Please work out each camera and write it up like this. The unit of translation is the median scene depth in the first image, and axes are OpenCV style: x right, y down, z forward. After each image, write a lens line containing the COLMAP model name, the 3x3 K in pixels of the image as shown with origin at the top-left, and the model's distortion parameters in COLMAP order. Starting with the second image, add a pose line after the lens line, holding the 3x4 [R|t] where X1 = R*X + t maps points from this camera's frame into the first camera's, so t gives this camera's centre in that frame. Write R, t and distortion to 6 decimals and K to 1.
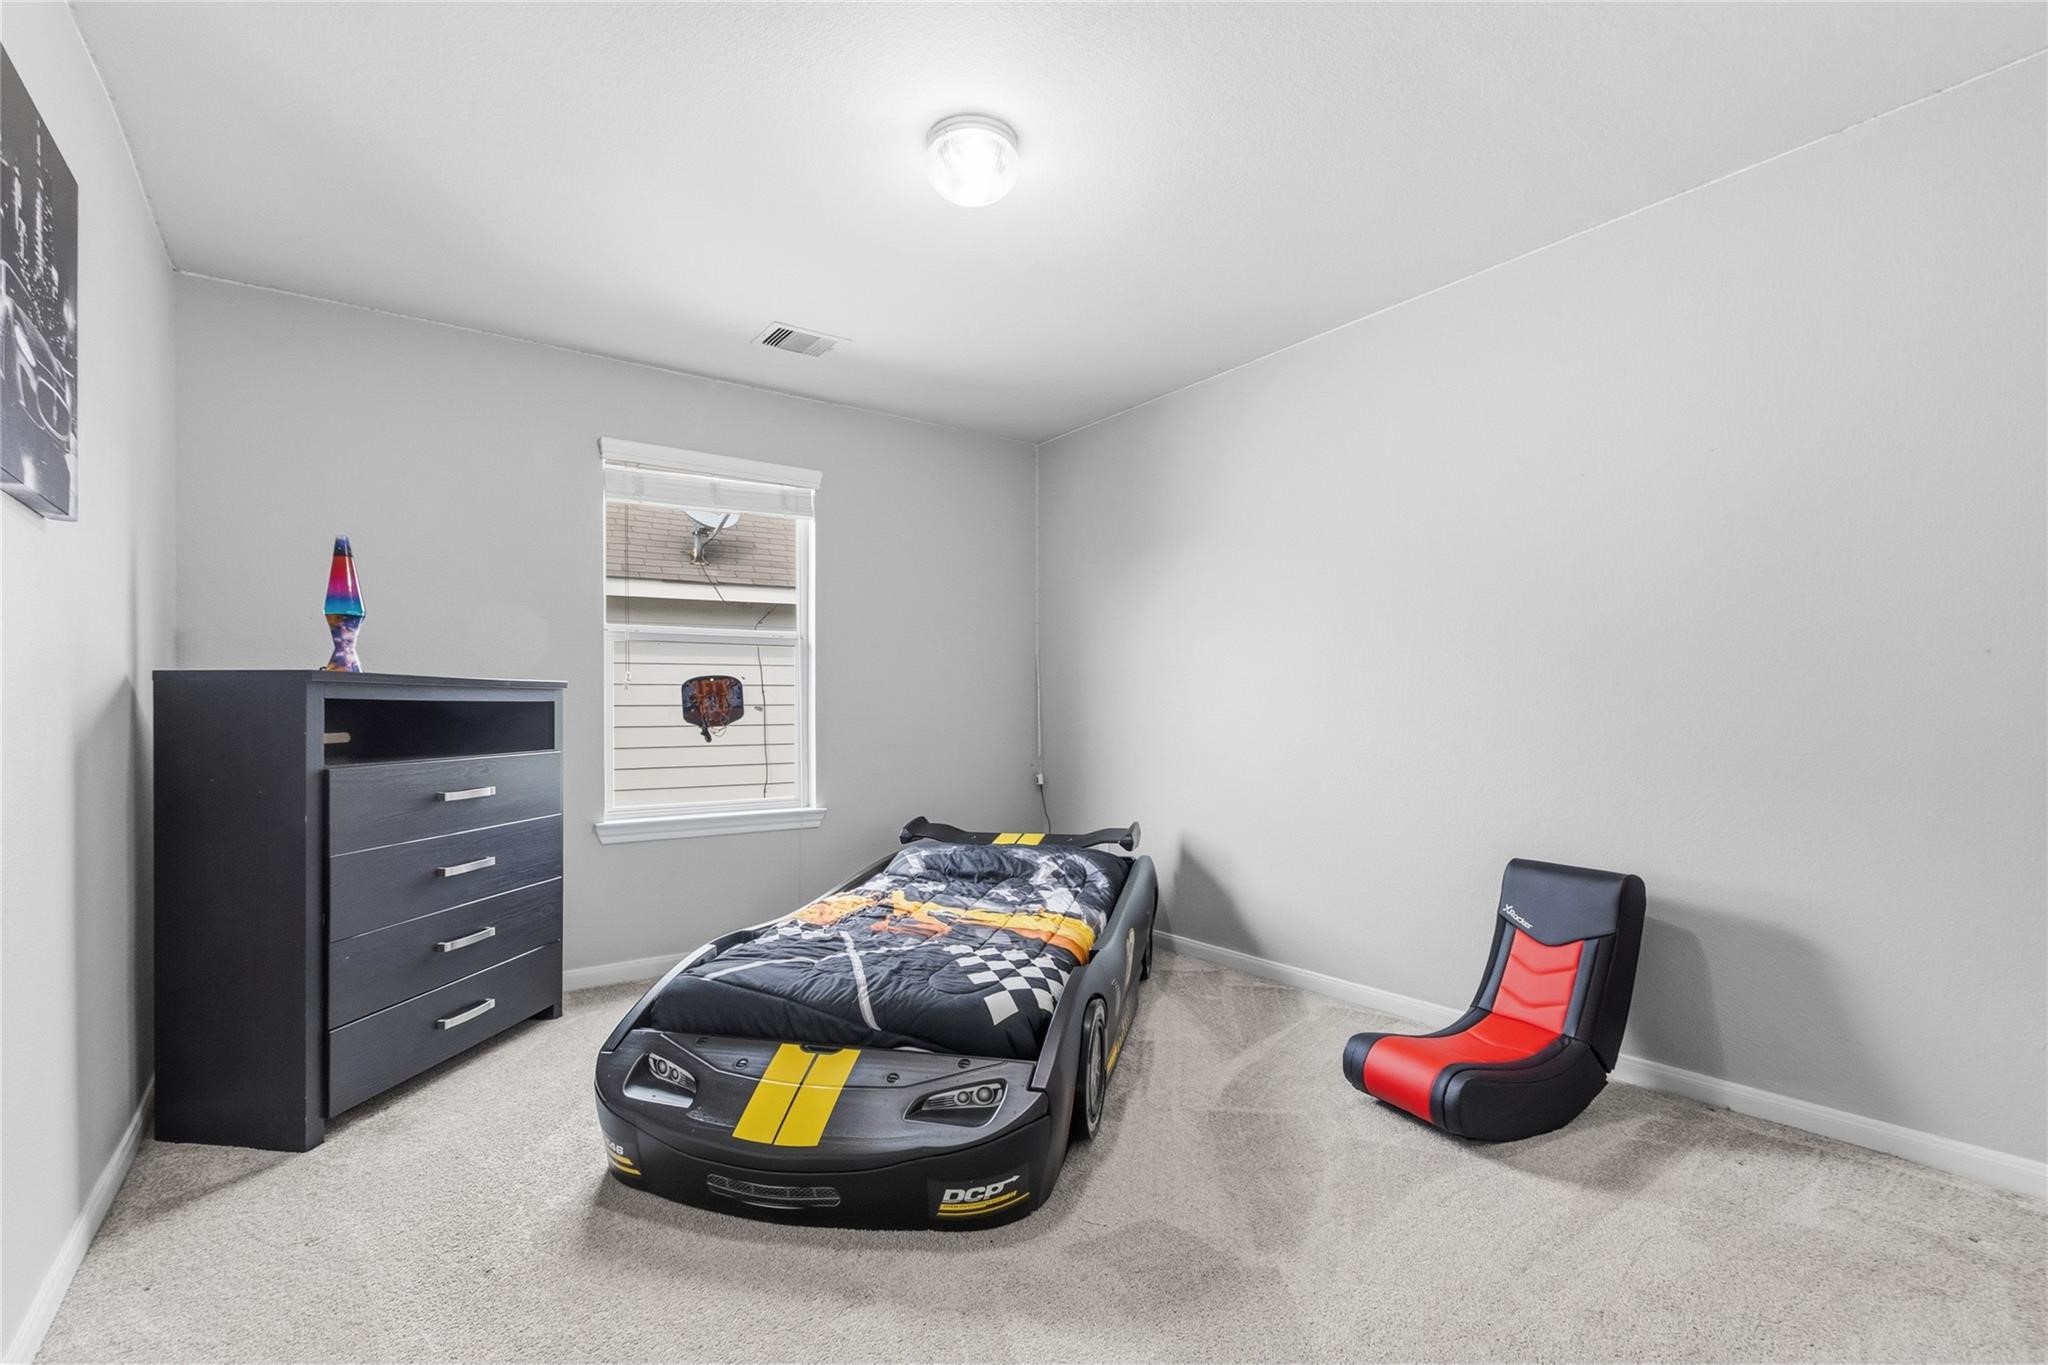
lens RADIAL K [[938.0, 0, 1022.8], [0, 938.0, 706.4], [0, 0, 1]] dist [-0.001477, -0.000375]
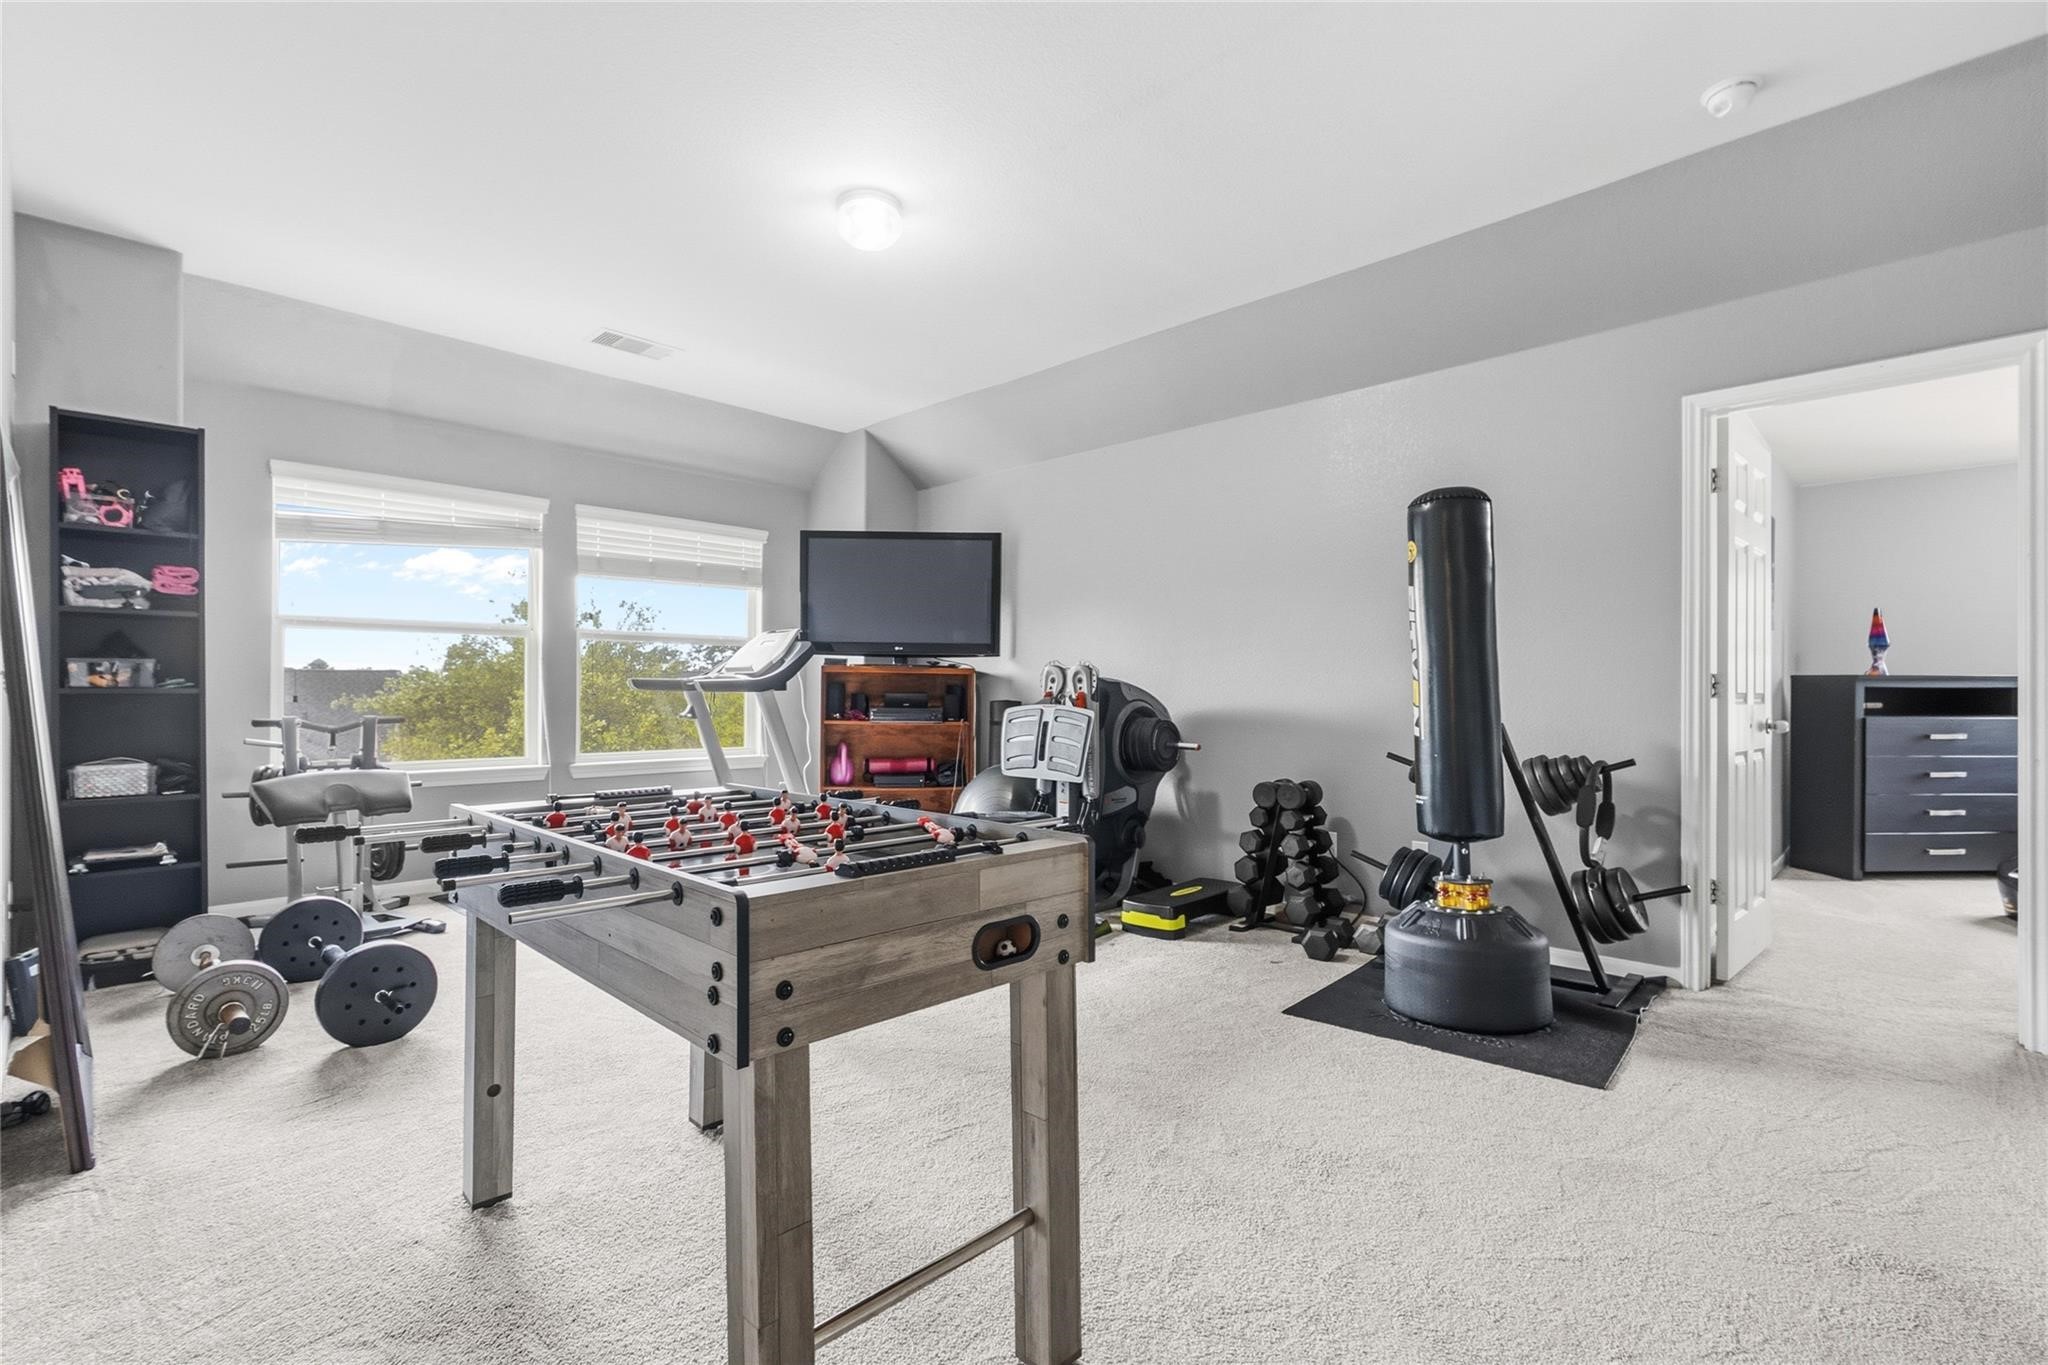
lens RADIAL K [[938.0, 0, 1022.8], [0, 938.0, 706.4], [0, 0, 1]] dist [-0.001477, -0.000375]
pose [[0.176502, 0.021887, -0.984057, 0.956144], [0.005020, 0.999720, 0.023135, -0.021371], [0.984288, -0.009023, 0.176342, -1.193428]]
